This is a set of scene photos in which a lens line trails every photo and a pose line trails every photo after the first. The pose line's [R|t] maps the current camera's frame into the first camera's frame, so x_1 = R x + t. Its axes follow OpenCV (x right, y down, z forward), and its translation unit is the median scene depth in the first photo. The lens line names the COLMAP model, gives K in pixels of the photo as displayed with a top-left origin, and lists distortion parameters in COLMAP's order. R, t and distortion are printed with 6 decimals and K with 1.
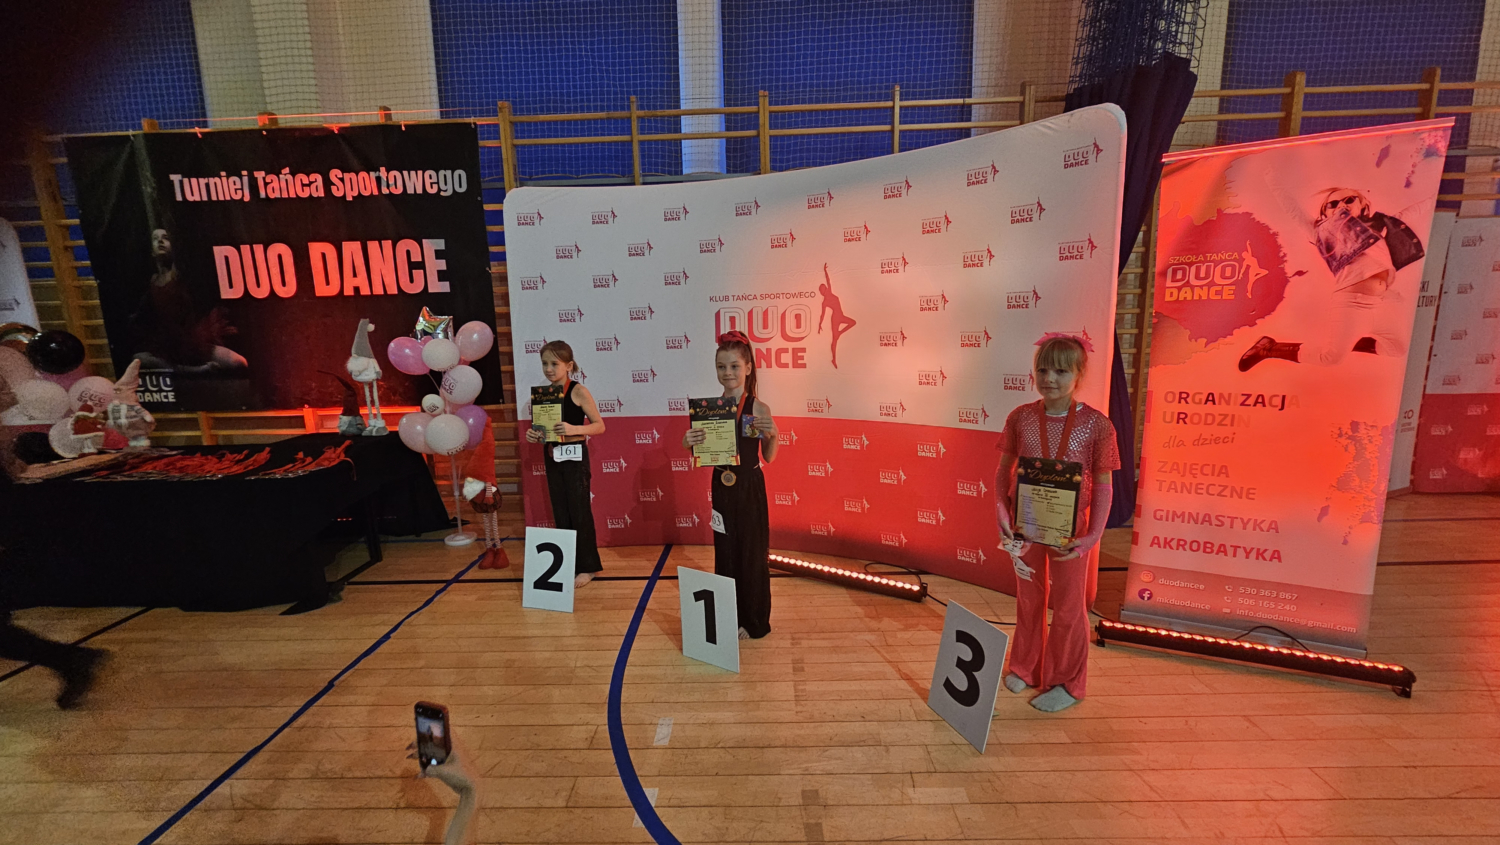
lens RADIAL K [[610.7, 0, 747.8], [0, 610.7, 426.3], [0, 0, 1]] dist [-0.002496, -0.000016]
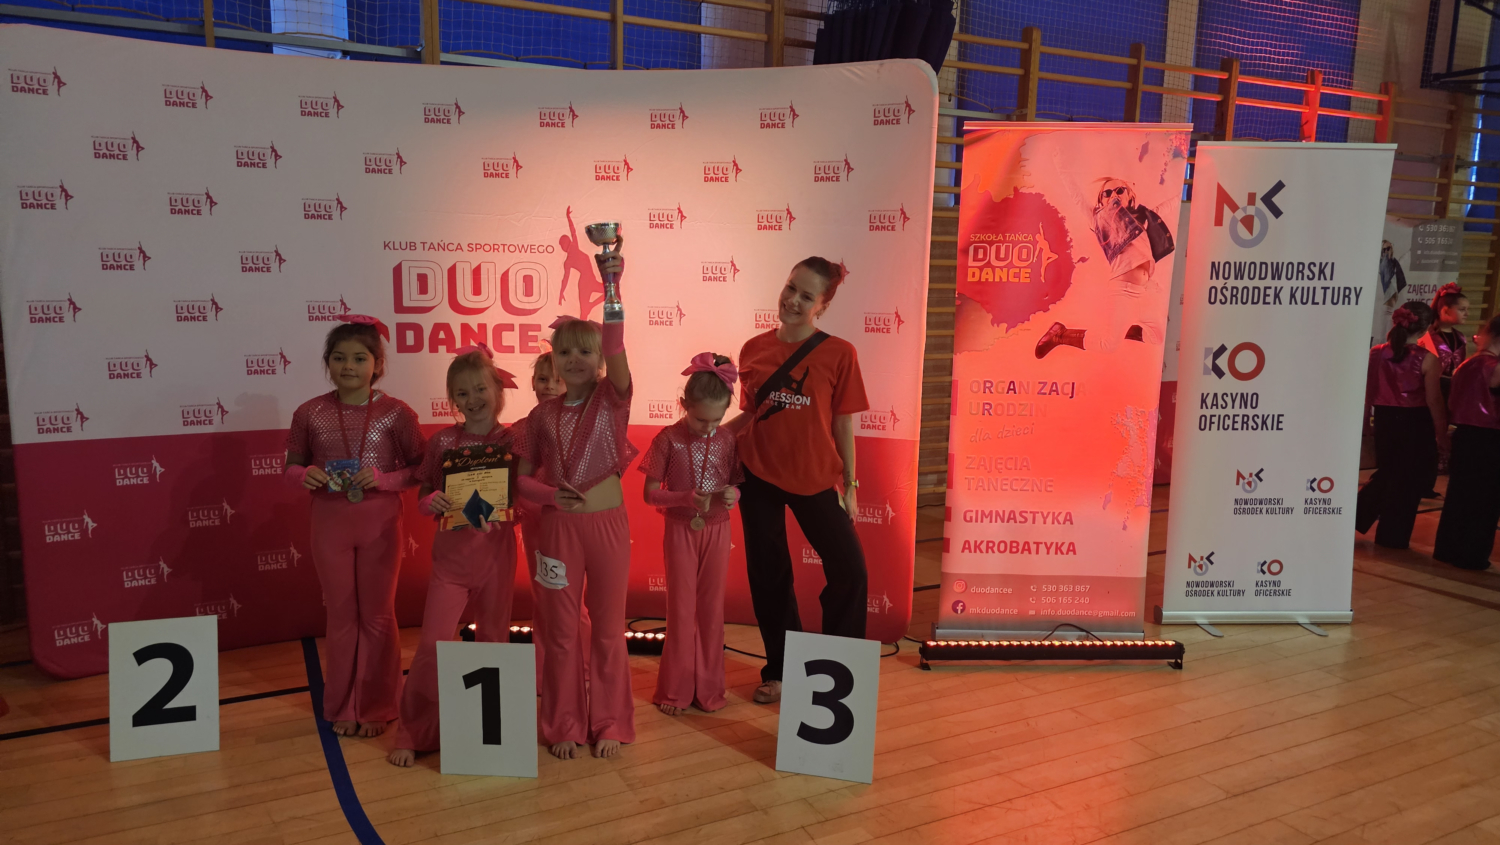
lens RADIAL K [[983.8, 0, 729.7], [0, 983.8, 432.9], [0, 0, 1]] dist [0.055999, -0.037977]
pose [[0.884687, -0.033006, 0.465016, -0.244751], [0.038685, 0.999248, -0.002671, 0.008516], [-0.464578, 0.020352, 0.885298, -0.105123]]
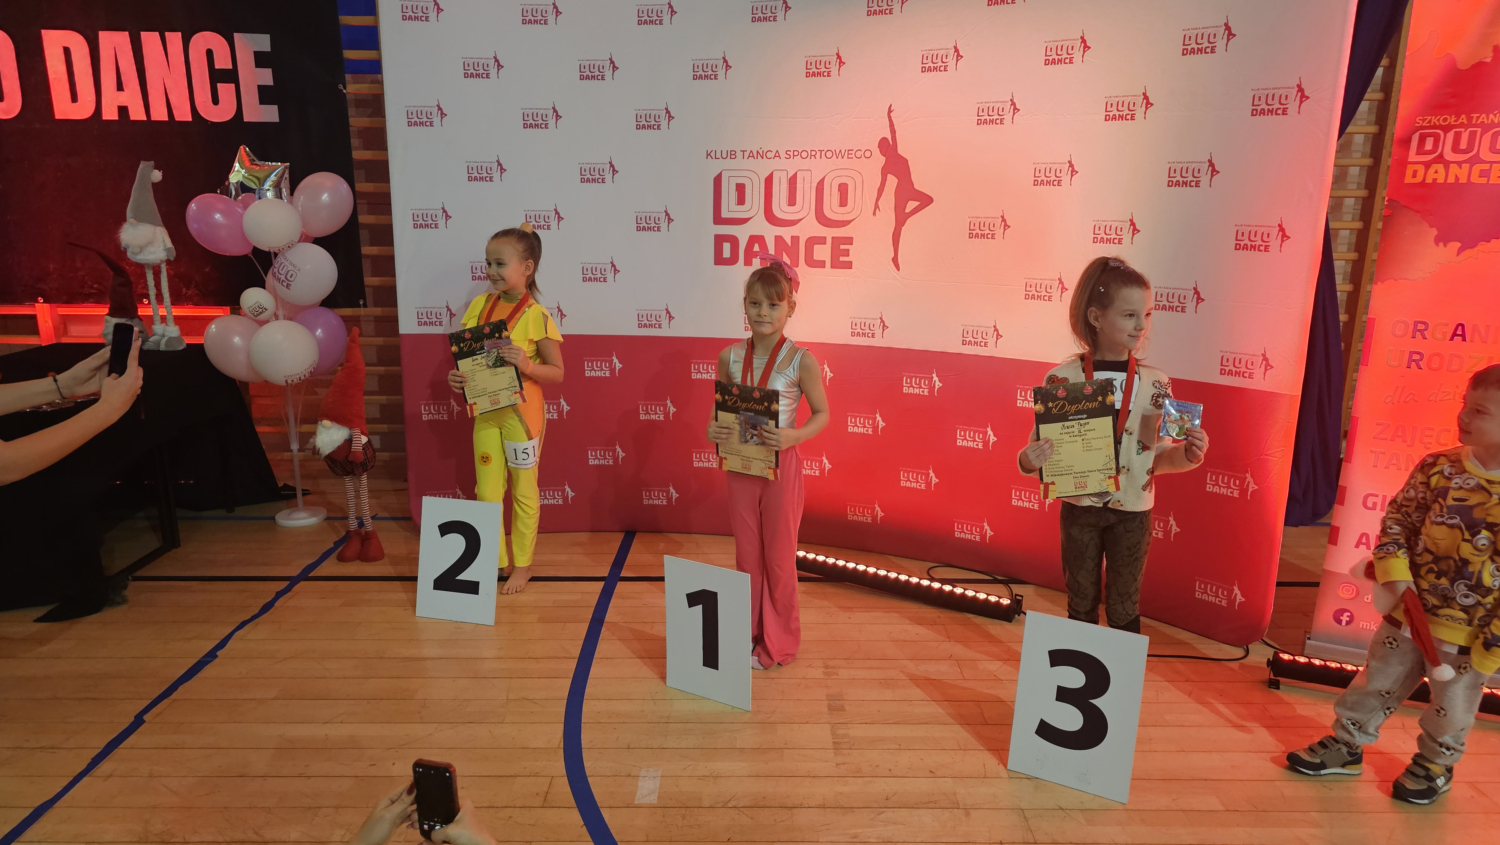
lens RADIAL K [[991.2, 0, 752.6], [0, 991.2, 430.1], [0, 0, 1]] dist [0.059118, -0.049410]
pose [[0.999015, 0.029016, 0.033577, -0.042213], [-0.031309, 0.997060, 0.069931, 0.006459], [-0.031449, -0.070914, 0.996987, -0.070223]]
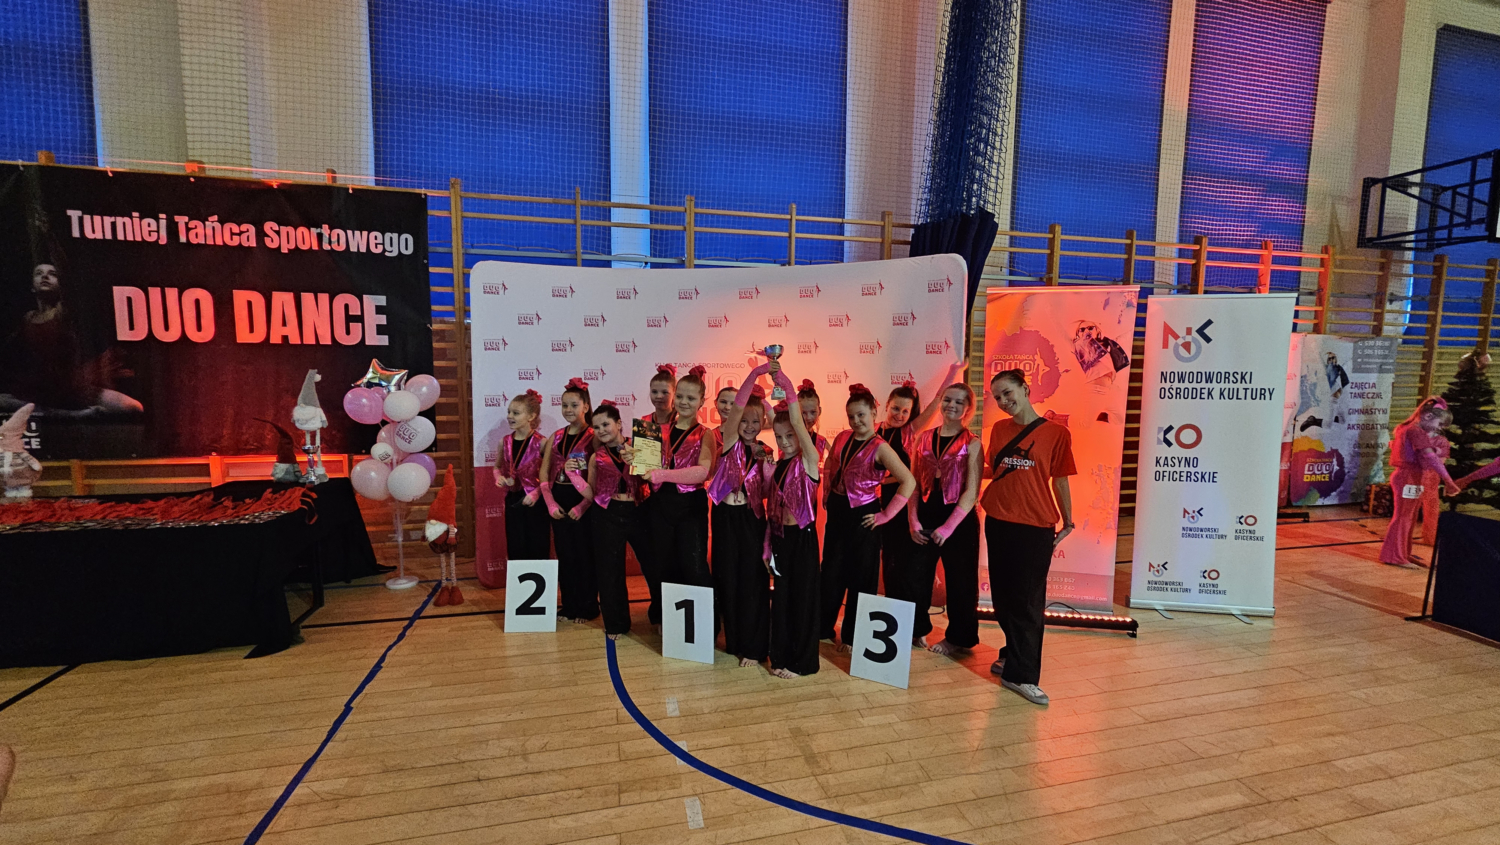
lens RADIAL K [[599.5, 0, 753.3], [0, 599.5, 431.5], [0, 0, 1]] dist [-0.001150, 0.000032]
pose [[0.966571, 0.011005, 0.256164, -0.185113], [0.006940, 0.997590, -0.069044, 0.004717], [-0.256307, 0.068513, 0.964164, -0.187339]]
